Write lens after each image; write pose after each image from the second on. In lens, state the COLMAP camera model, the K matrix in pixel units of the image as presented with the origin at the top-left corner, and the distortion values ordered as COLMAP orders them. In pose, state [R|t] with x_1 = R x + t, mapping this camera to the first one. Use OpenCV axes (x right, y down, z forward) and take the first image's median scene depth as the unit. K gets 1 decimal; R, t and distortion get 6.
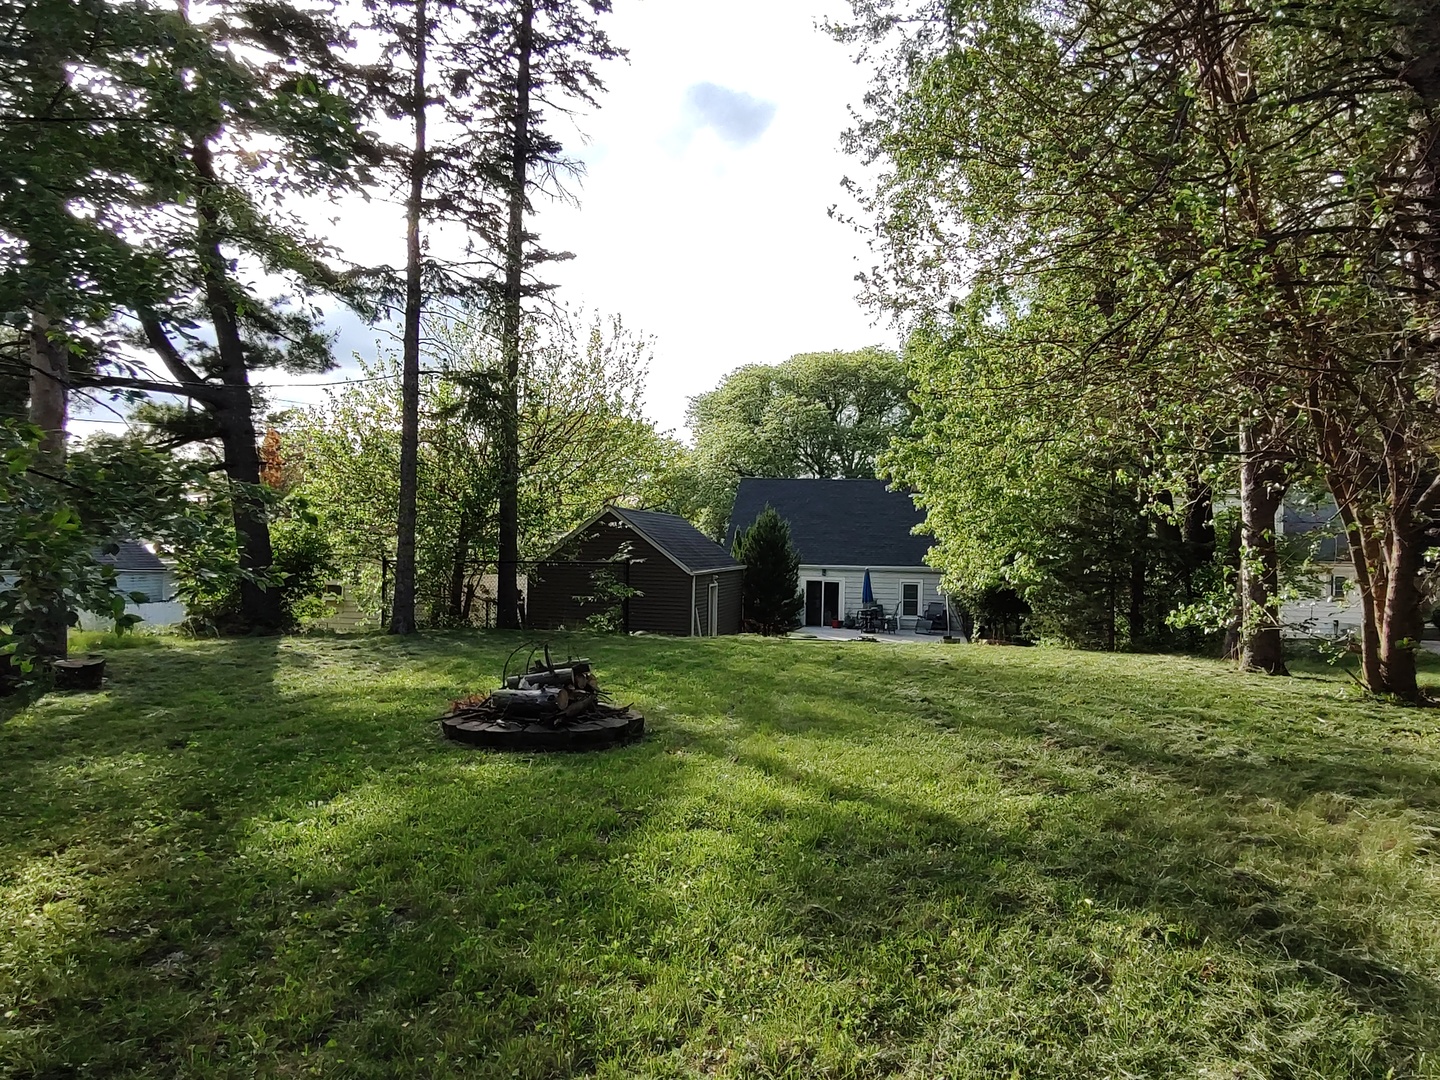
lens RADIAL K [[849.0, 0, 721.3], [0, 849.0, 545.9], [0, 0, 1]] dist [-0.000169, 0.000003]
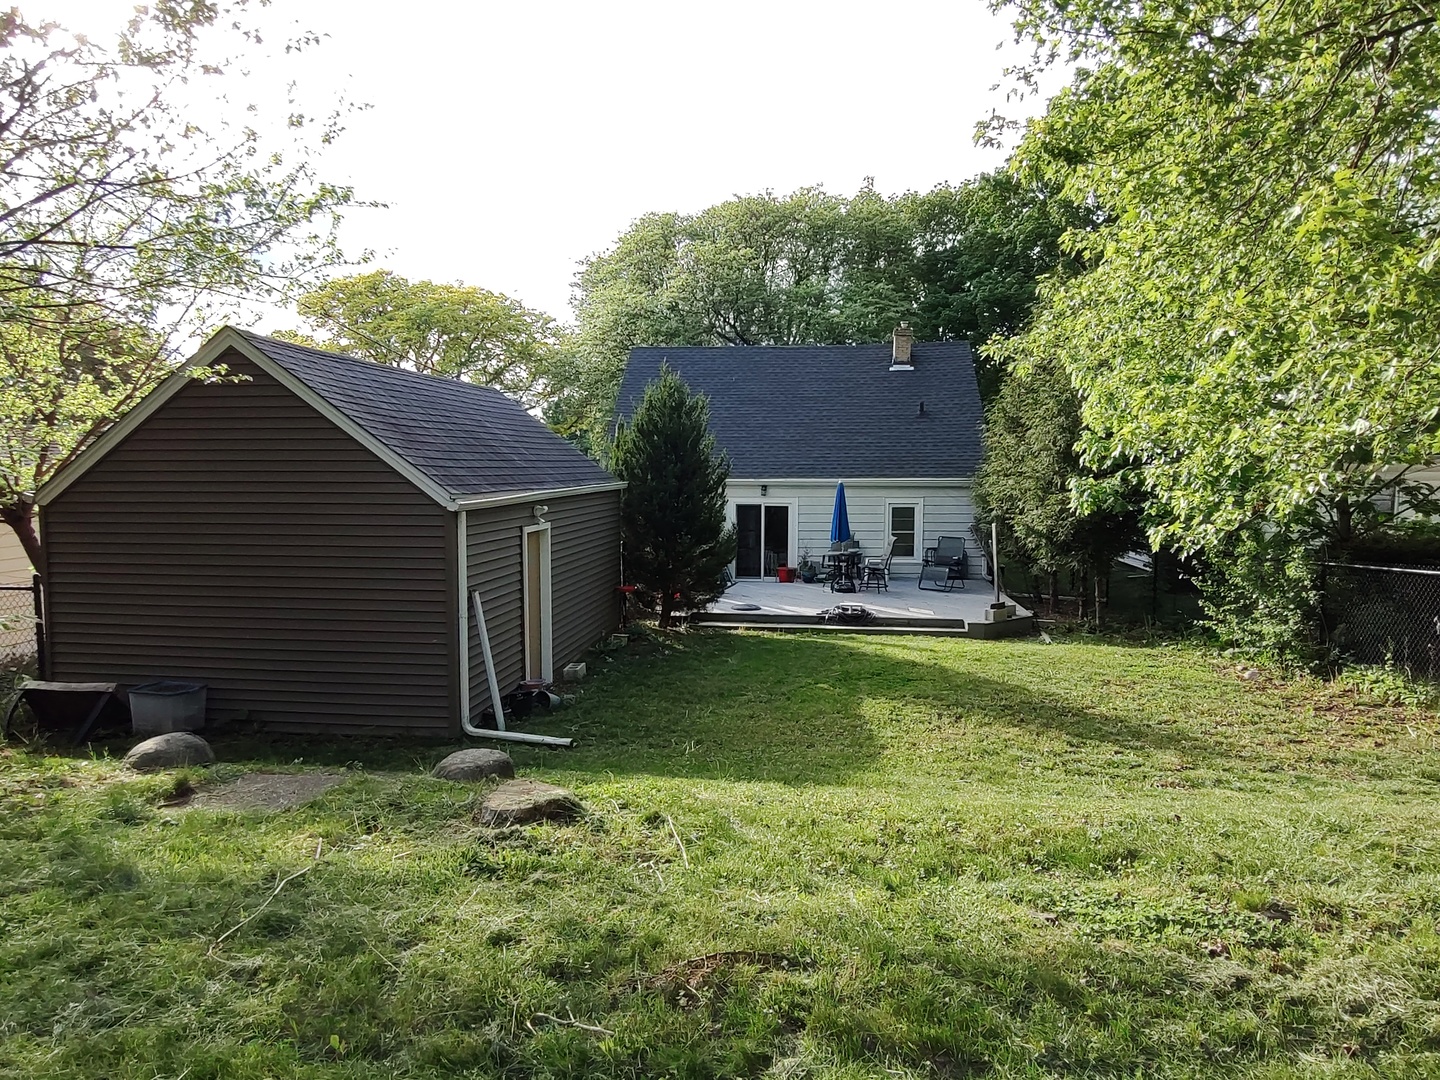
lens RADIAL K [[849.0, 0, 724.1], [0, 849.0, 540.2], [0, 0, 1]] dist [-0.000169, 0.000003]
pose [[0.994339, -0.025859, 0.103056, 0.029047], [0.016153, 0.995448, 0.093923, 0.009291], [-0.105015, -0.091727, 0.990231, 0.399997]]
